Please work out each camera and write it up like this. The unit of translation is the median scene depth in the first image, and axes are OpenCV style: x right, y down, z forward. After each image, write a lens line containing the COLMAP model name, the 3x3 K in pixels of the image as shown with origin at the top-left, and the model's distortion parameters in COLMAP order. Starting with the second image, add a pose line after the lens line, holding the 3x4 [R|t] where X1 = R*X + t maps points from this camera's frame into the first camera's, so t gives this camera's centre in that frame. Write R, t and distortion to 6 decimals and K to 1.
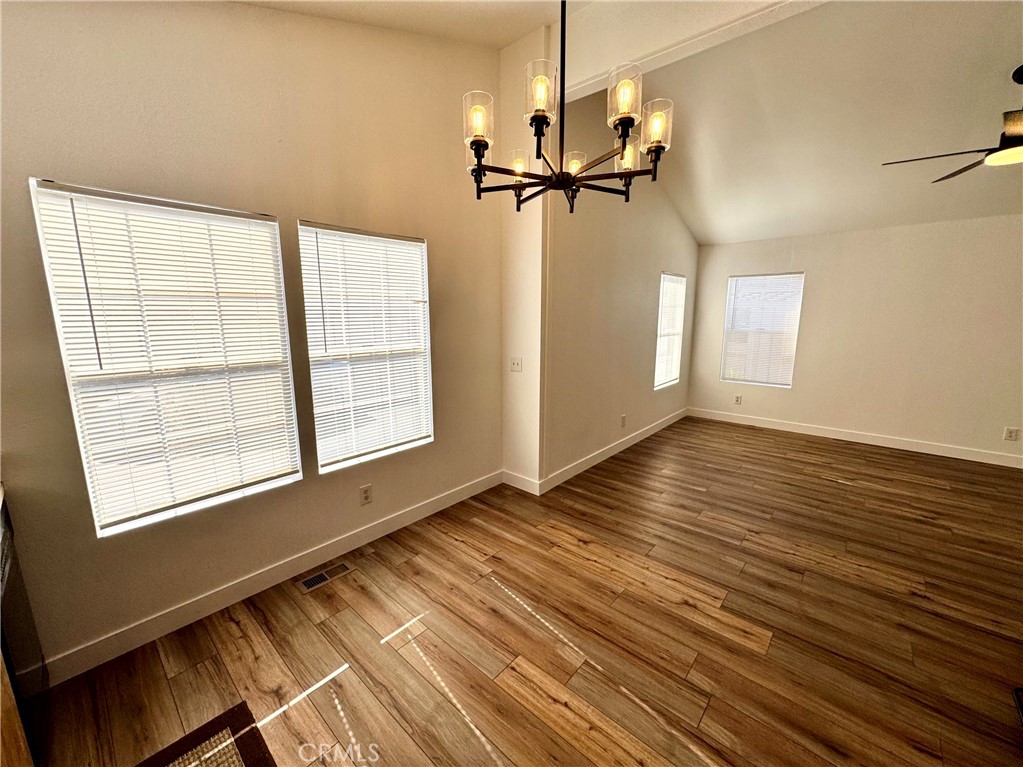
lens RADIAL K [[411.6, 0, 510.9], [0, 411.6, 383.7], [0, 0, 1]] dist [-0.002557, -0.000176]
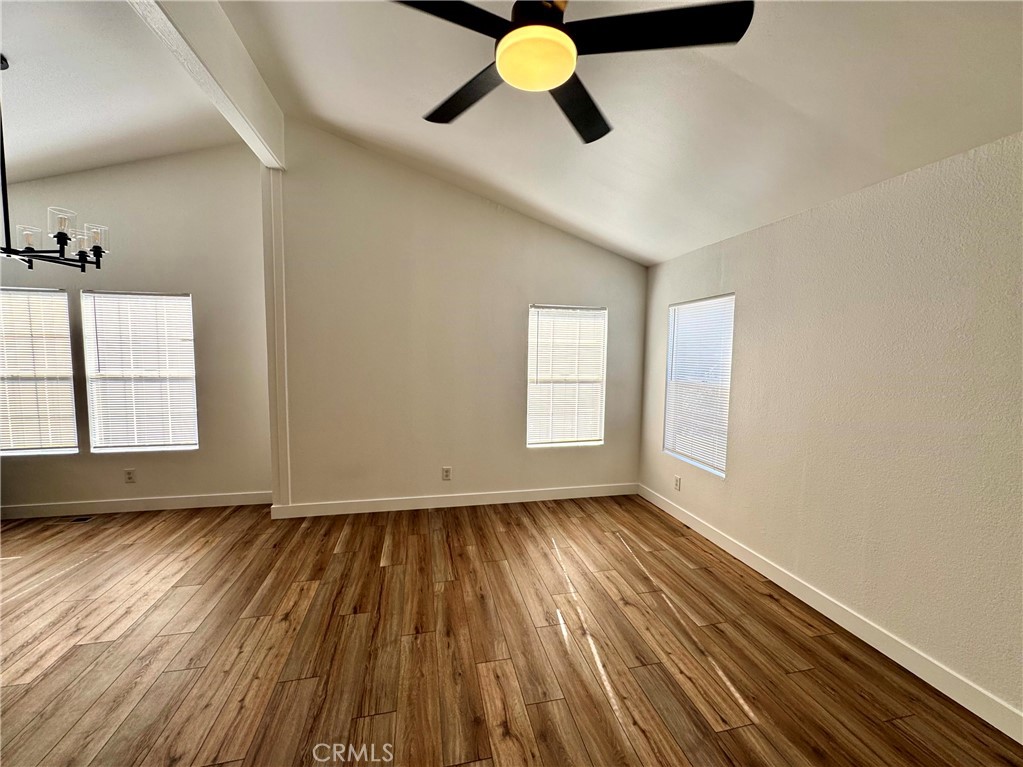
lens RADIAL K [[411.6, 0, 509.1], [0, 411.6, 385.0], [0, 0, 1]] dist [-0.002557, -0.000176]
pose [[0.807872, 0.059838, -0.586312, 1.358175], [-0.115313, 0.991653, -0.057681, -0.095611], [0.577967, 0.114209, 0.808029, 0.529150]]
